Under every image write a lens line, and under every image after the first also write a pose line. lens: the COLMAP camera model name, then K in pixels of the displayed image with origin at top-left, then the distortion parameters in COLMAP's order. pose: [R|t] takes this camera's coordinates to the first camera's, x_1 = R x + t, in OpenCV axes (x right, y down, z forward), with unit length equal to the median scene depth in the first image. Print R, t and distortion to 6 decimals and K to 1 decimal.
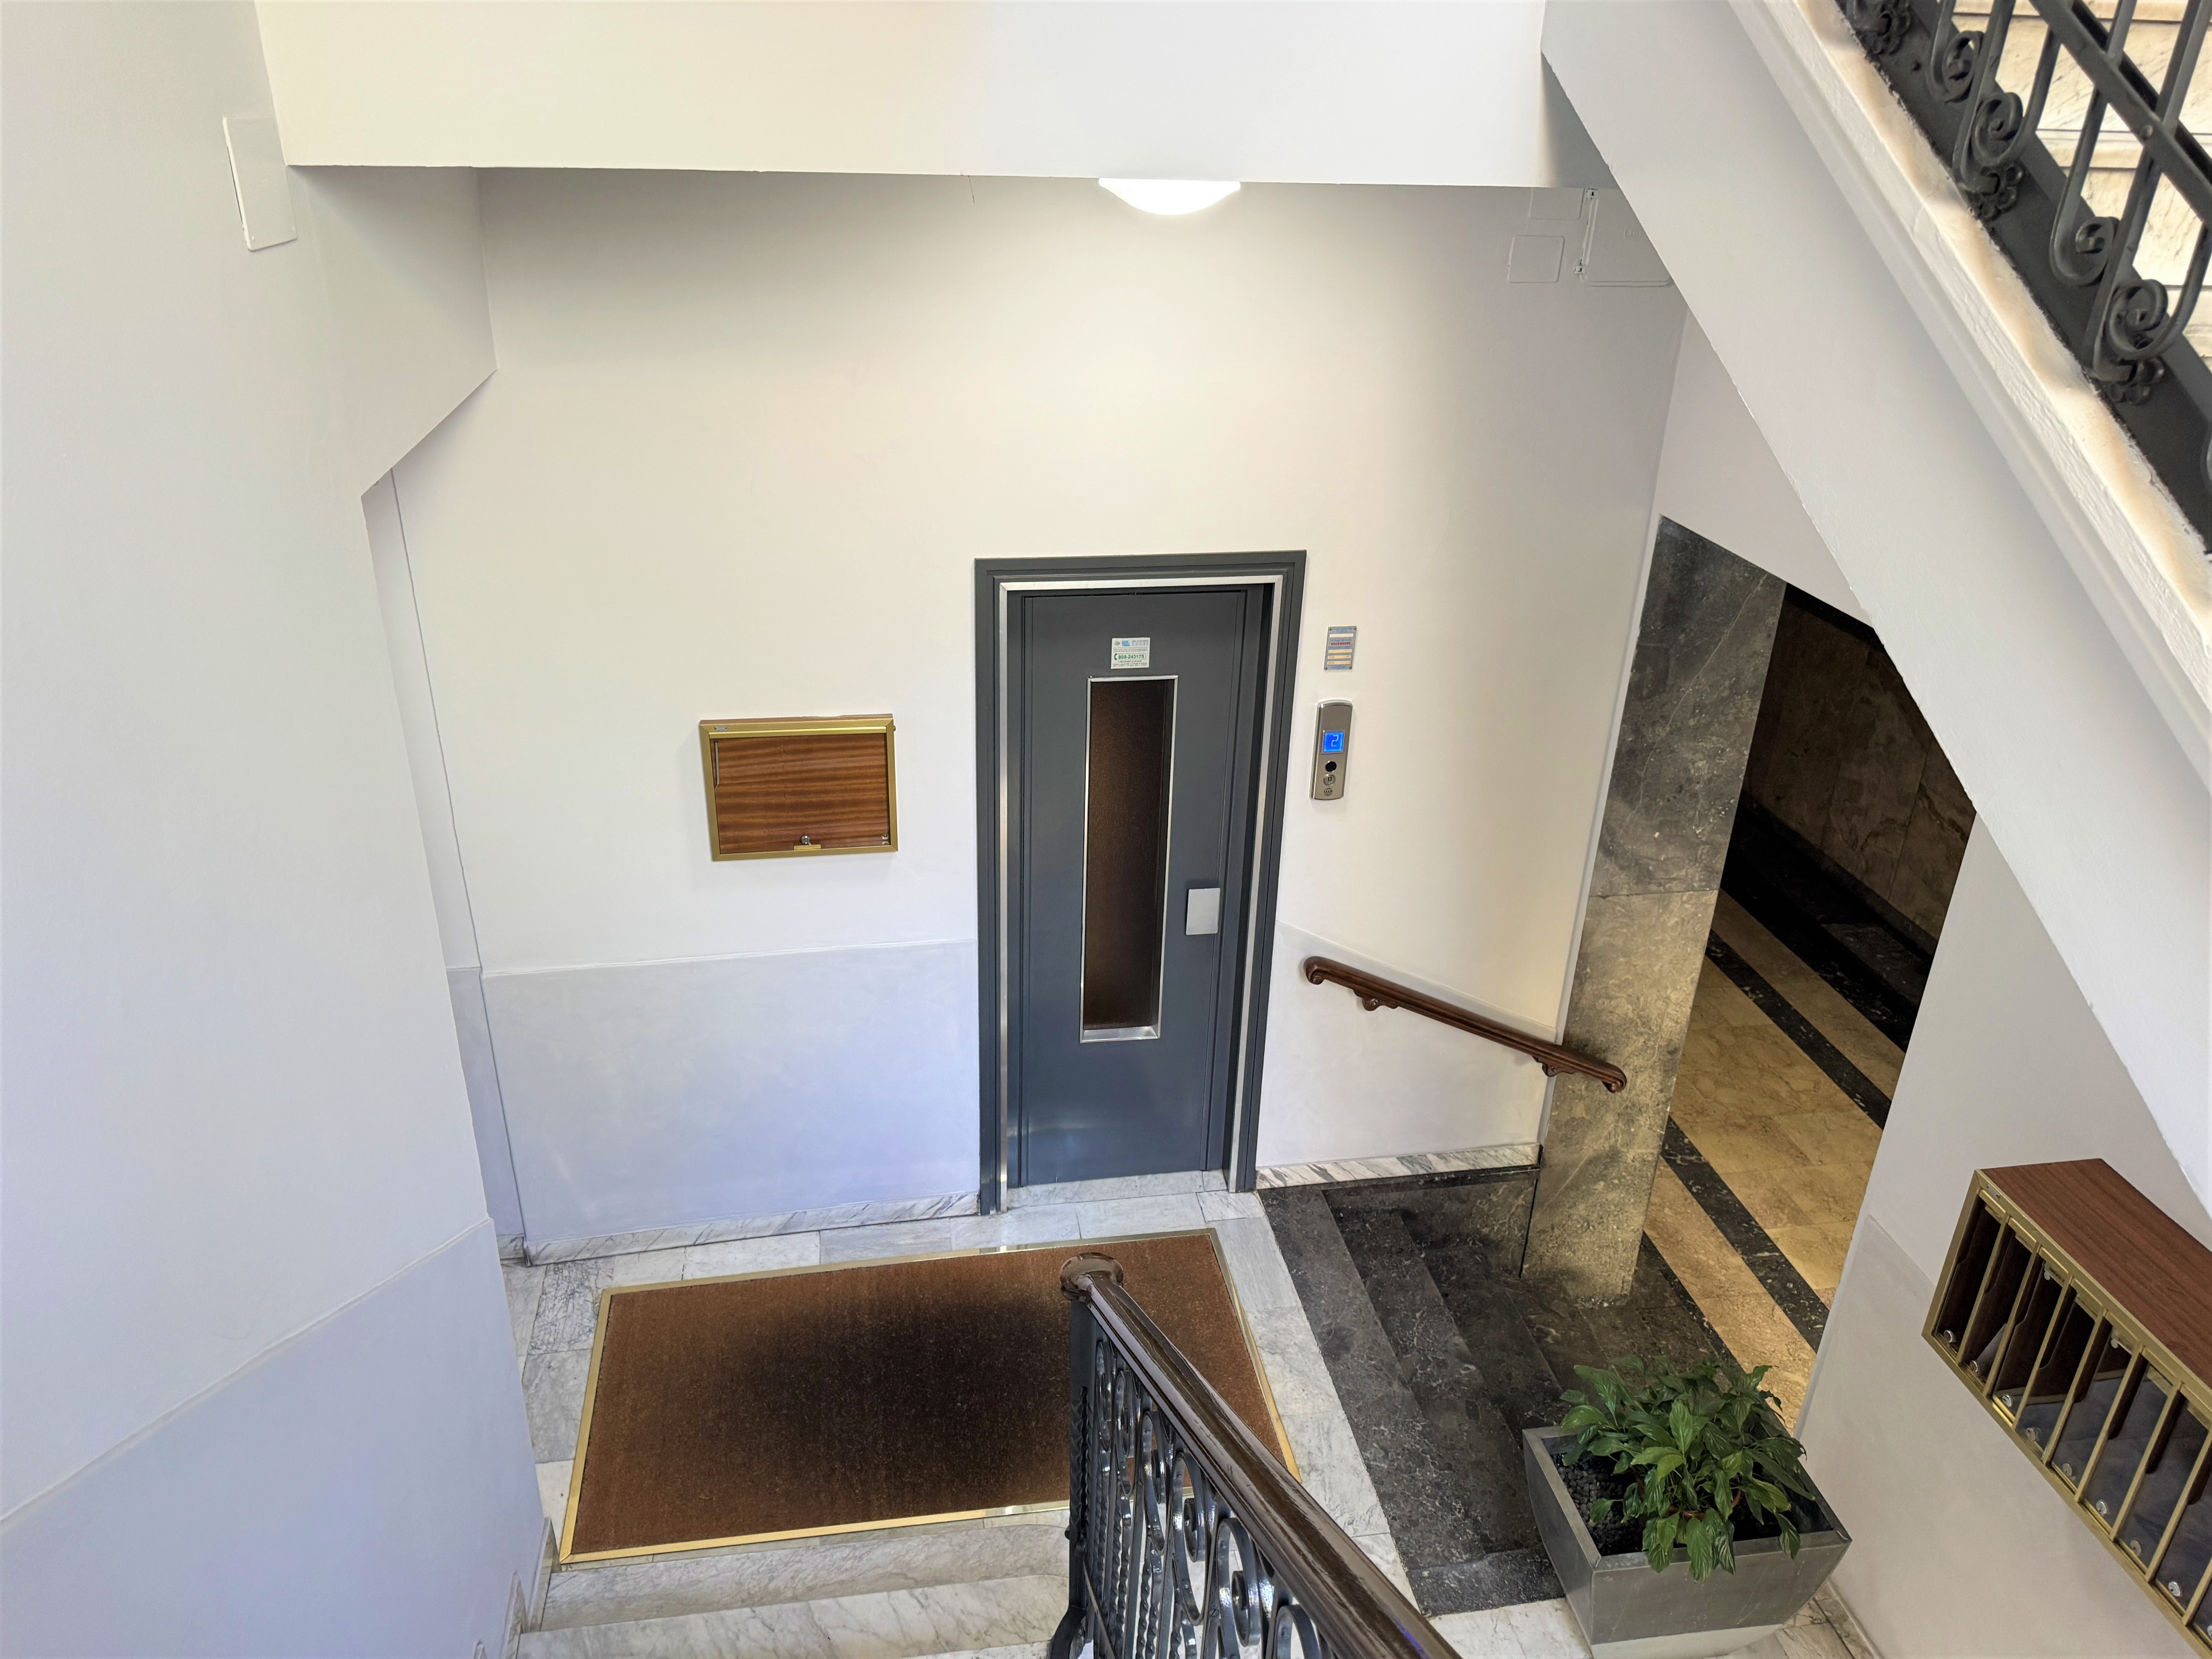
lens RADIAL K [[1551.2, 0, 1103.4], [0, 1551.2, 830.5], [0, 0, 1]] dist [0.025174, 0.005299]
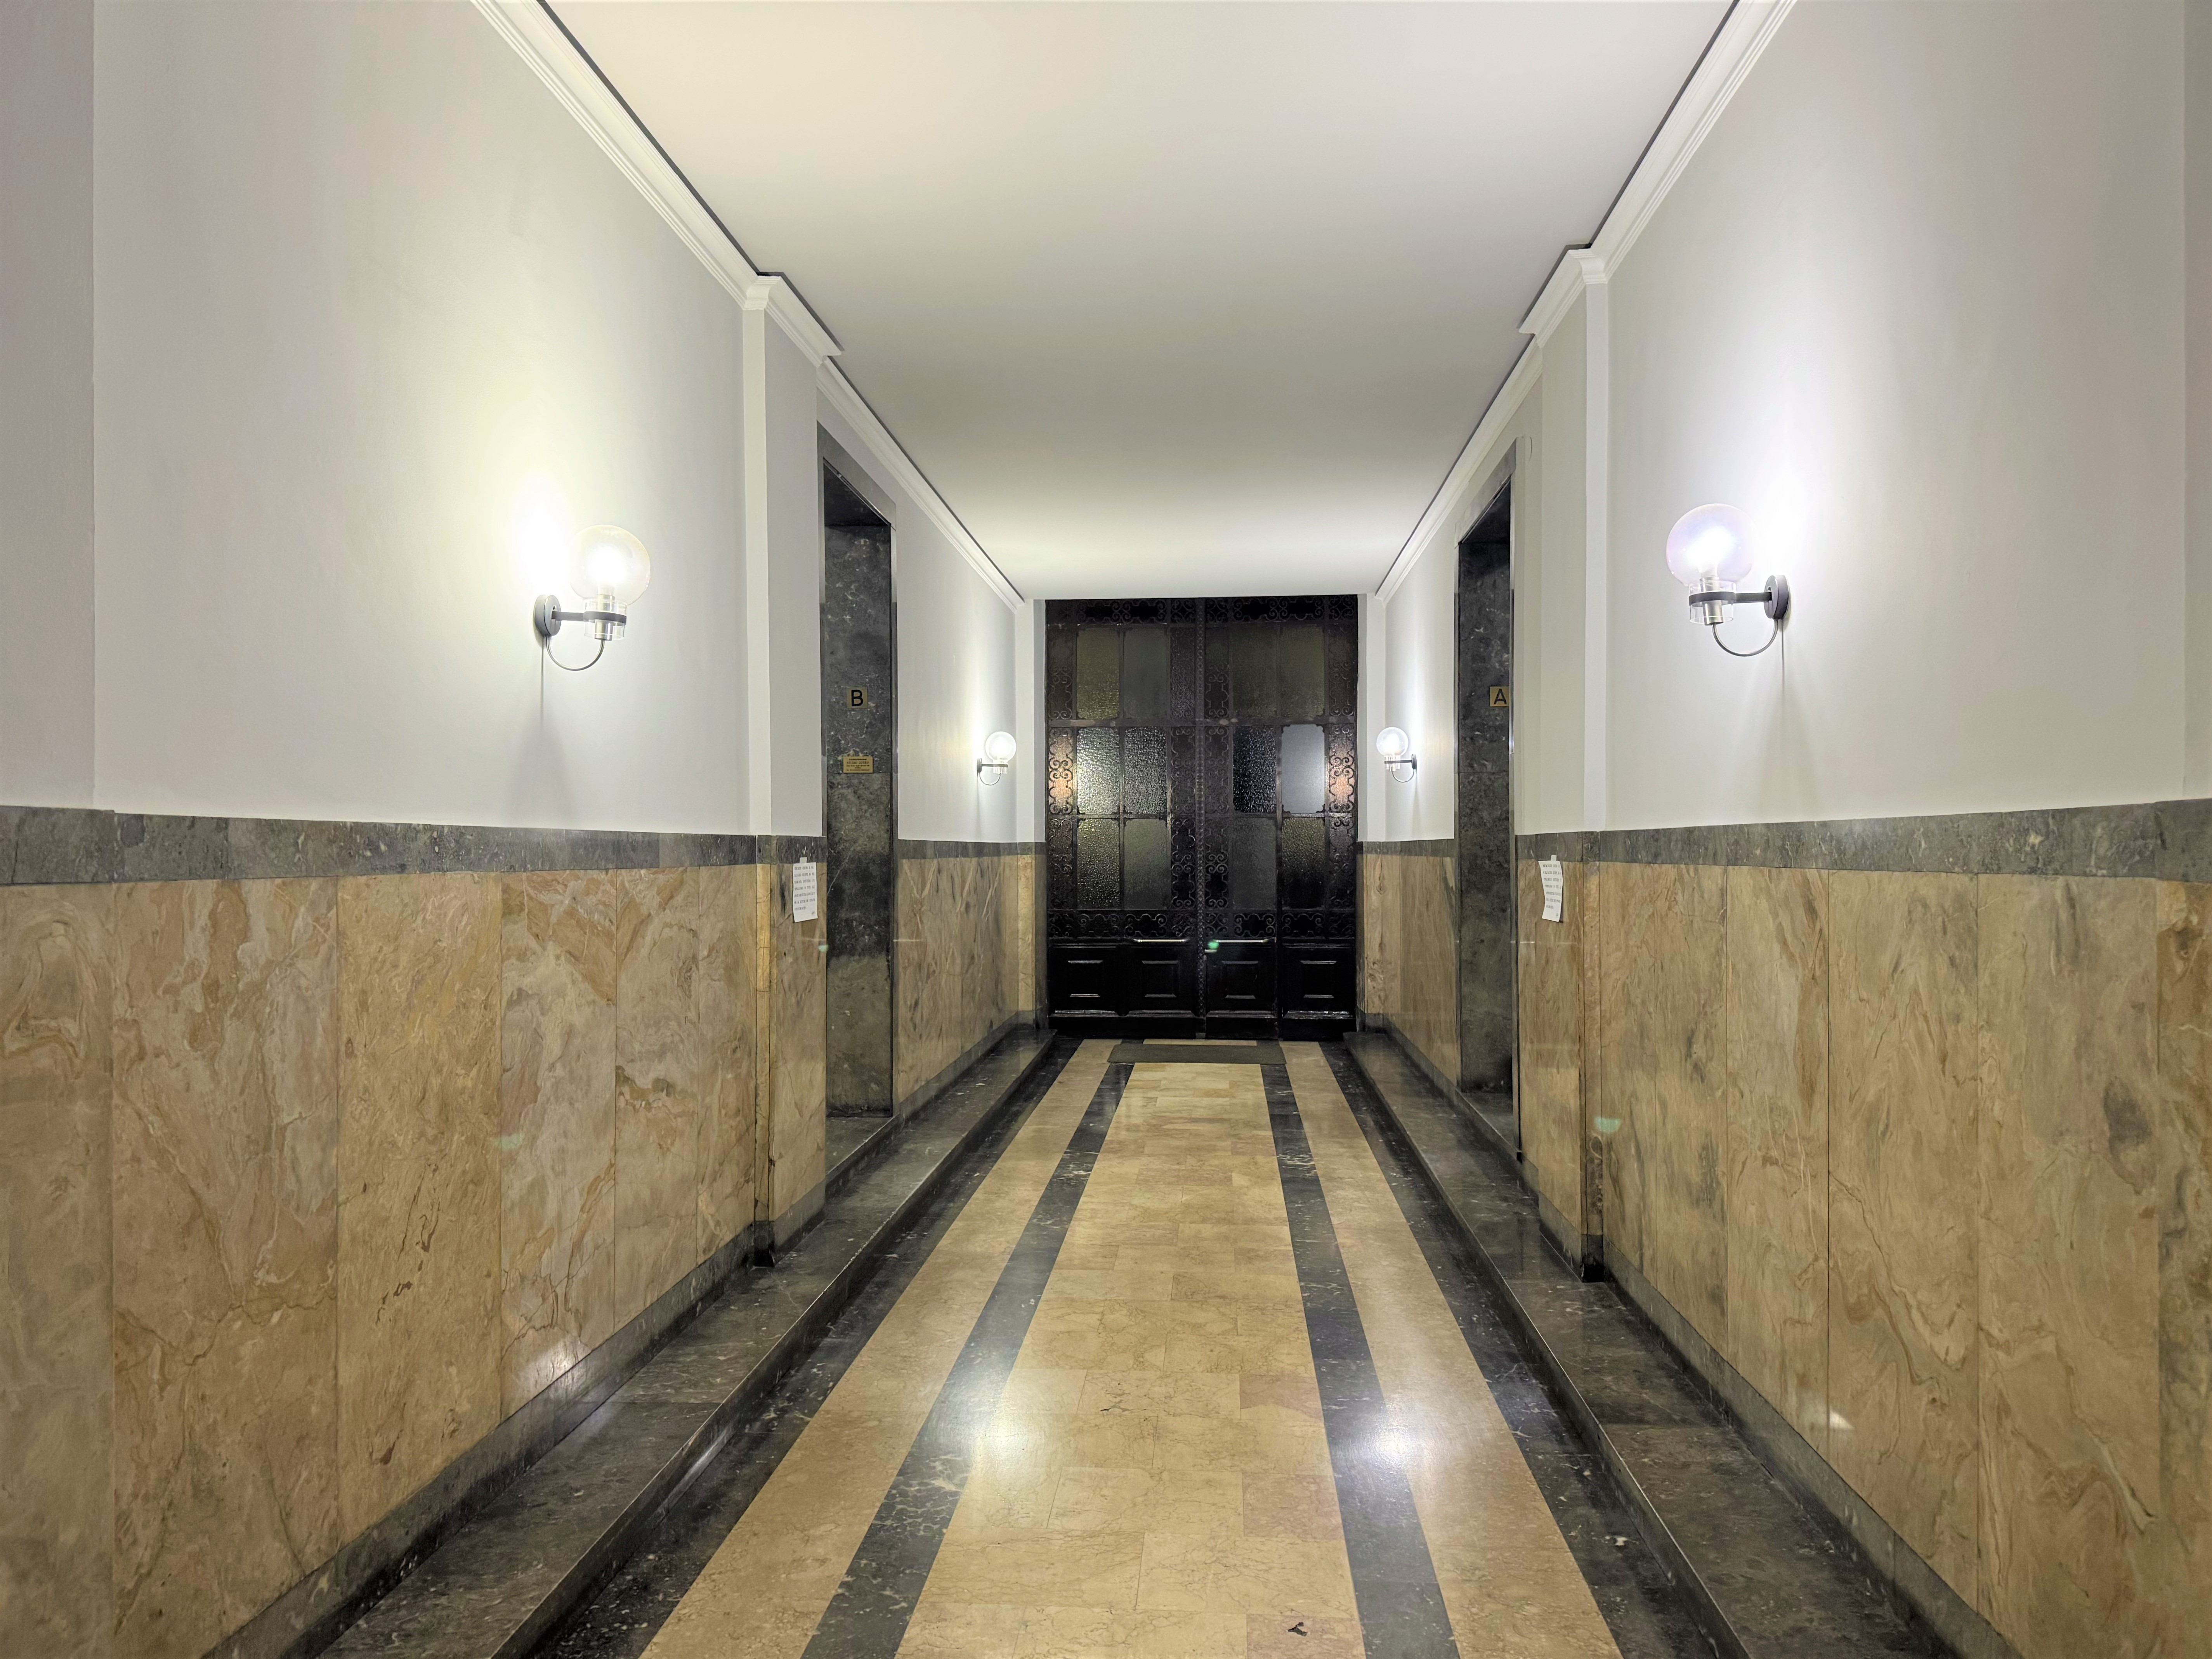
lens RADIAL K [[1551.2, 0, 1106.7], [0, 1551.2, 837.8], [0, 0, 1]] dist [0.025174, 0.005299]
pose [[-0.972556, -0.022533, 0.231574, 0.254750], [0.078653, 0.904865, 0.418370, -0.302092], [-0.218970, 0.425102, -0.878260, 1.399370]]
